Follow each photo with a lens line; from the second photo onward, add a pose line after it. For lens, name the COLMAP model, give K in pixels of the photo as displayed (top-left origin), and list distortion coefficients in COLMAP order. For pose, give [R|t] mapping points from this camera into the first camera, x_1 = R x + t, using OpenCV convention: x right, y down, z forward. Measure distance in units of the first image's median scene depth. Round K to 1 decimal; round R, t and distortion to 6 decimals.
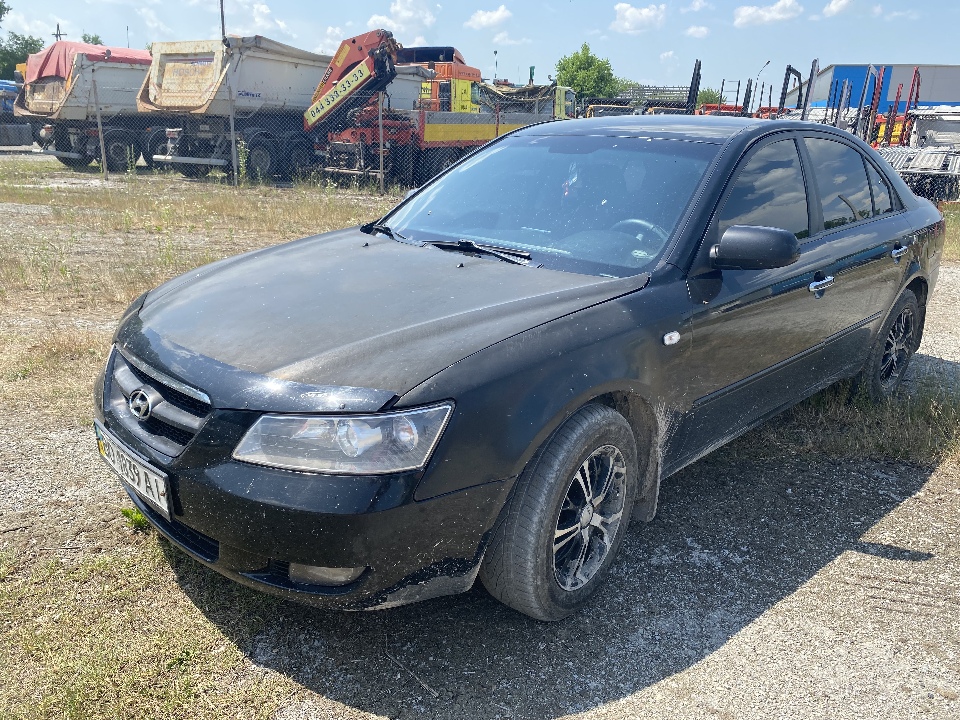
lens RADIAL K [[721.1, 0, 480.4], [0, 721.1, 354.3], [0, 0, 1]] dist [0.002260, -0.005761]
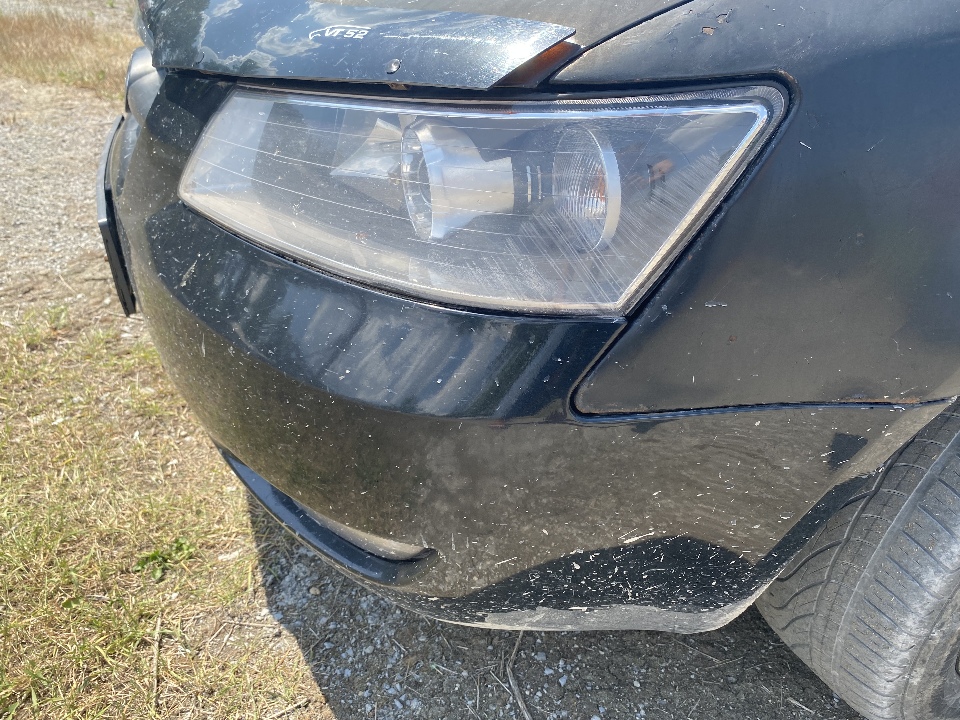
lens RADIAL K [[721.1, 0, 480.4], [0, 721.1, 354.3], [0, 0, 1]] dist [0.002260, -0.005761]
pose [[0.899862, 0.218912, -0.377262, -0.015470], [-0.112675, 0.952242, 0.283794, 0.091241], [0.421371, -0.212868, 0.881552, 0.681453]]
